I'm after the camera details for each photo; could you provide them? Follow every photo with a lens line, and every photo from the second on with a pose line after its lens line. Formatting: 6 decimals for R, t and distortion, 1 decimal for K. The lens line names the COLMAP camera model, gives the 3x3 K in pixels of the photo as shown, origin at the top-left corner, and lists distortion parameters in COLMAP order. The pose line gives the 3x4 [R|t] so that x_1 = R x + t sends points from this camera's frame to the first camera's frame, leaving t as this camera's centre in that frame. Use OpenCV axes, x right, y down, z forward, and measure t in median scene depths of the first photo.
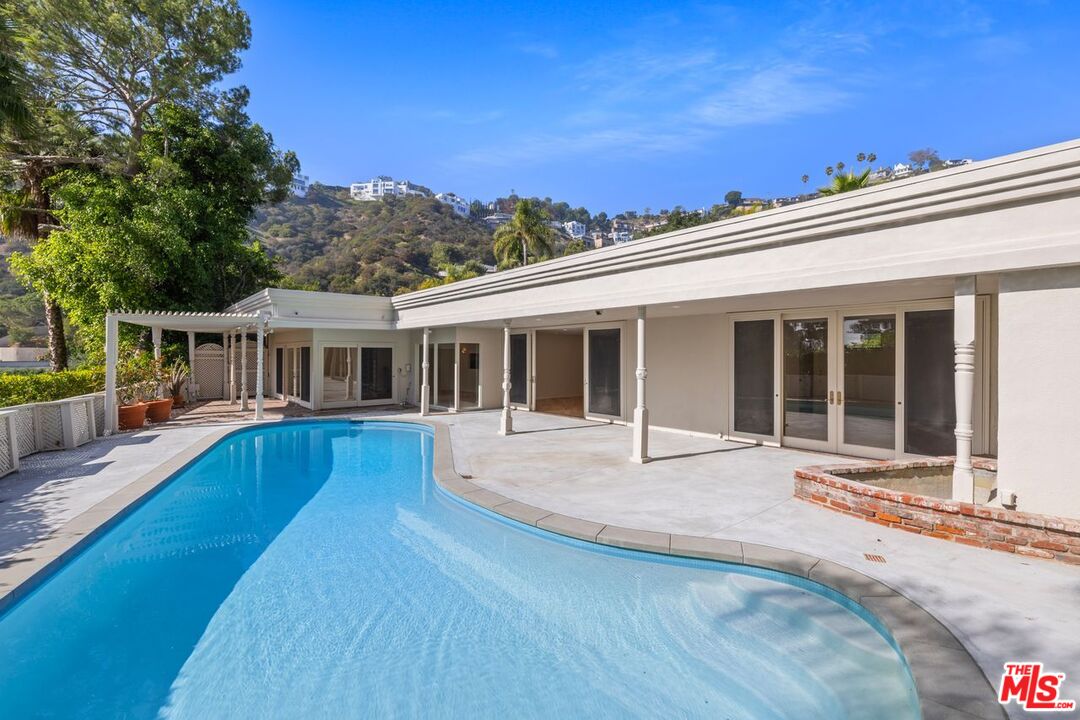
lens RADIAL K [[460.3, 0, 543.1], [0, 460.3, 354.6], [0, 0, 1]] dist [0.000308, 0.000102]
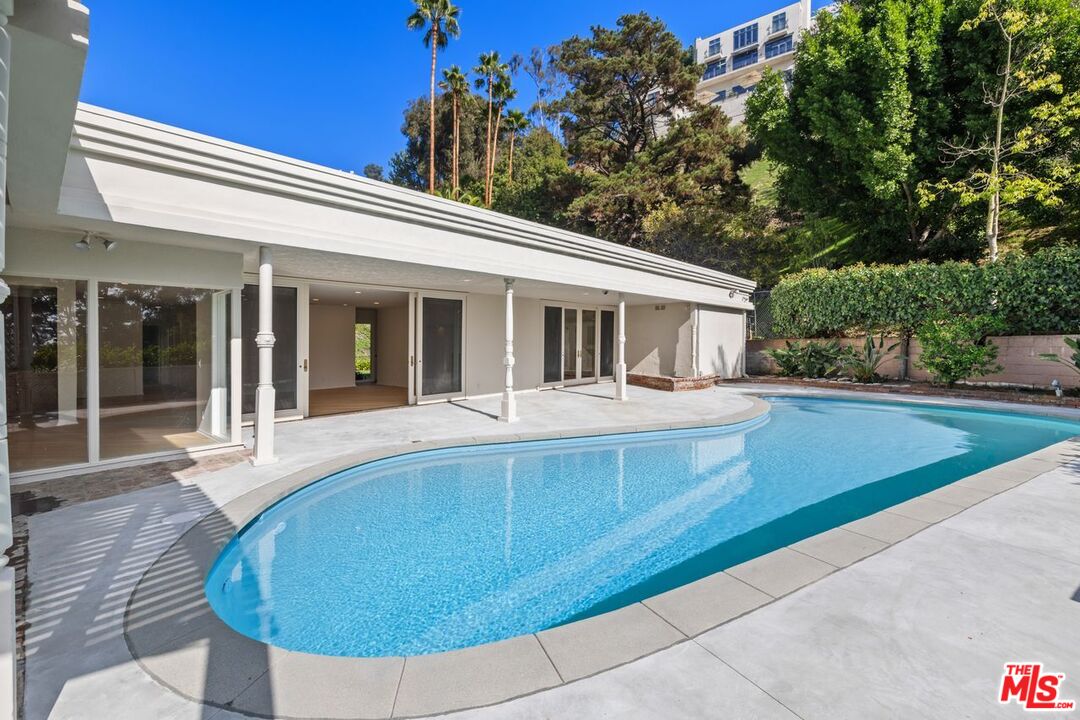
lens RADIAL K [[460.3, 0, 543.1], [0, 460.3, 354.6], [0, 0, 1]] dist [0.000308, 0.000102]
pose [[-0.124873, -0.026204, 0.991827, -0.796050], [0.006793, 0.999605, 0.027265, 0.031772], [-0.992149, 0.010142, -0.124646, 0.944387]]
